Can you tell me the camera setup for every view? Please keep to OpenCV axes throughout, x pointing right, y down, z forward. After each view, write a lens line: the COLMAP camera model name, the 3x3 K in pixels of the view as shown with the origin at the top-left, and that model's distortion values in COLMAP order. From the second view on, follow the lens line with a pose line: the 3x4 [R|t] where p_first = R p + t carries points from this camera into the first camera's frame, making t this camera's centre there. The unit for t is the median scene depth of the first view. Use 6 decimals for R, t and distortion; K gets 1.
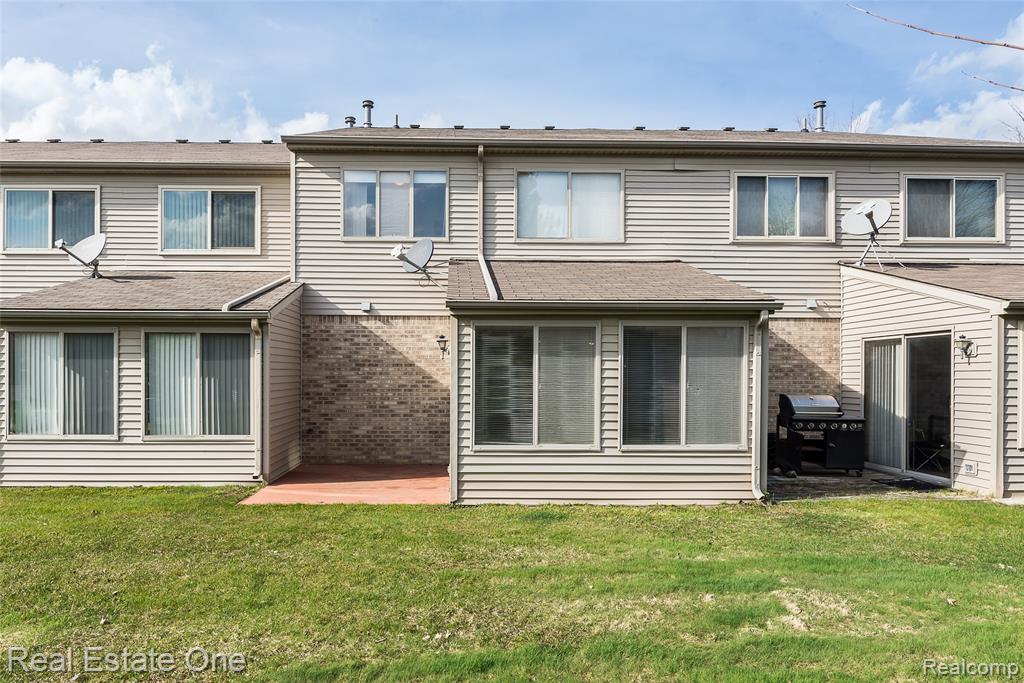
lens RADIAL K [[636.5, 0, 482.1], [0, 636.5, 378.2], [0, 0, 1]] dist [0.000315, -0.000444]
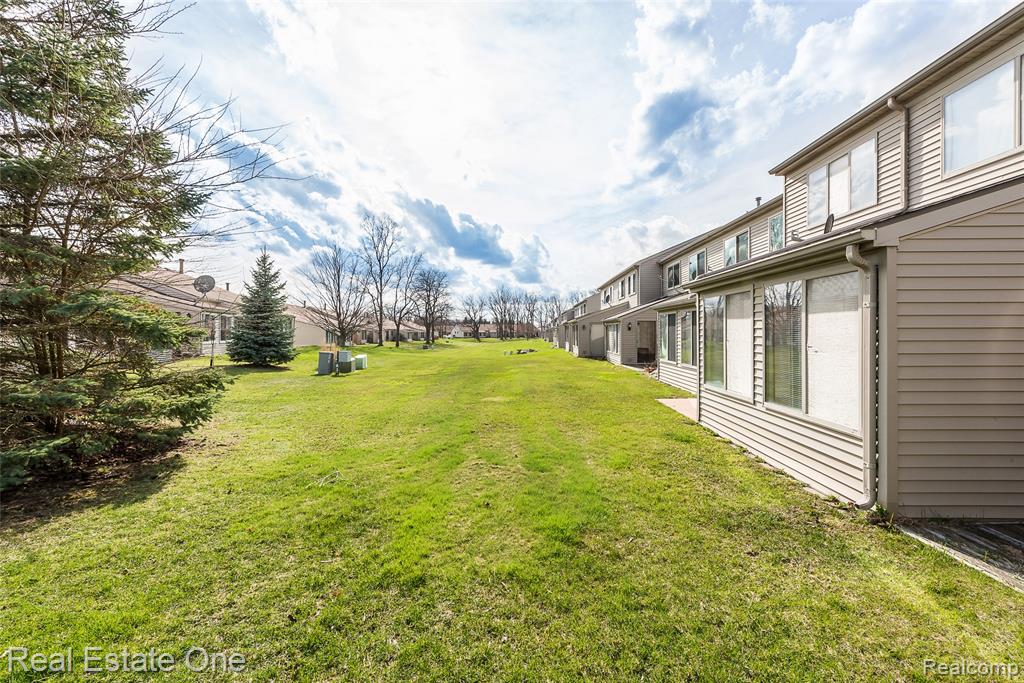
lens RADIAL K [[422.9, 0, 515.2], [0, 422.9, 328.8], [0, 0, 1]] dist [0.002818, 0.000225]
pose [[-0.071021, -0.010020, -0.997424, 0.826221], [-0.001810, 0.999949, -0.009916, -0.005668], [0.997473, 0.001101, -0.071036, 0.568088]]
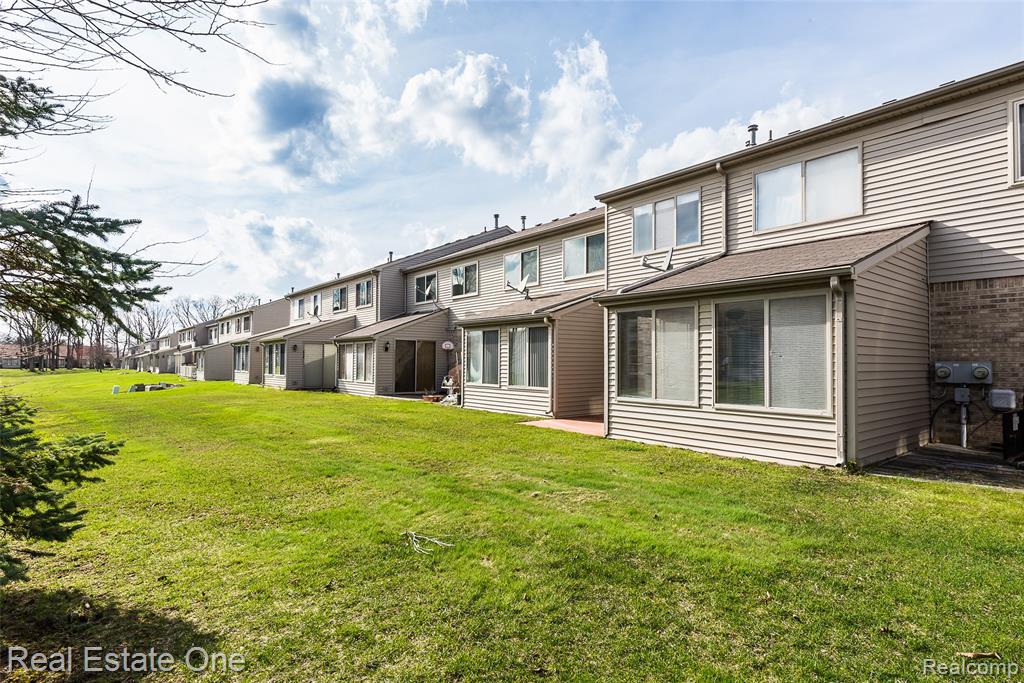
lens RADIAL K [[552.7, 0, 512.0], [0, 552.7, 341.5], [0, 0, 1]] dist [0.006053, -0.000228]
pose [[0.599667, -0.029936, -0.799690, 0.725895], [-0.007929, 0.999029, -0.043344, 0.032634], [0.800210, 0.032333, 0.598847, 0.064141]]
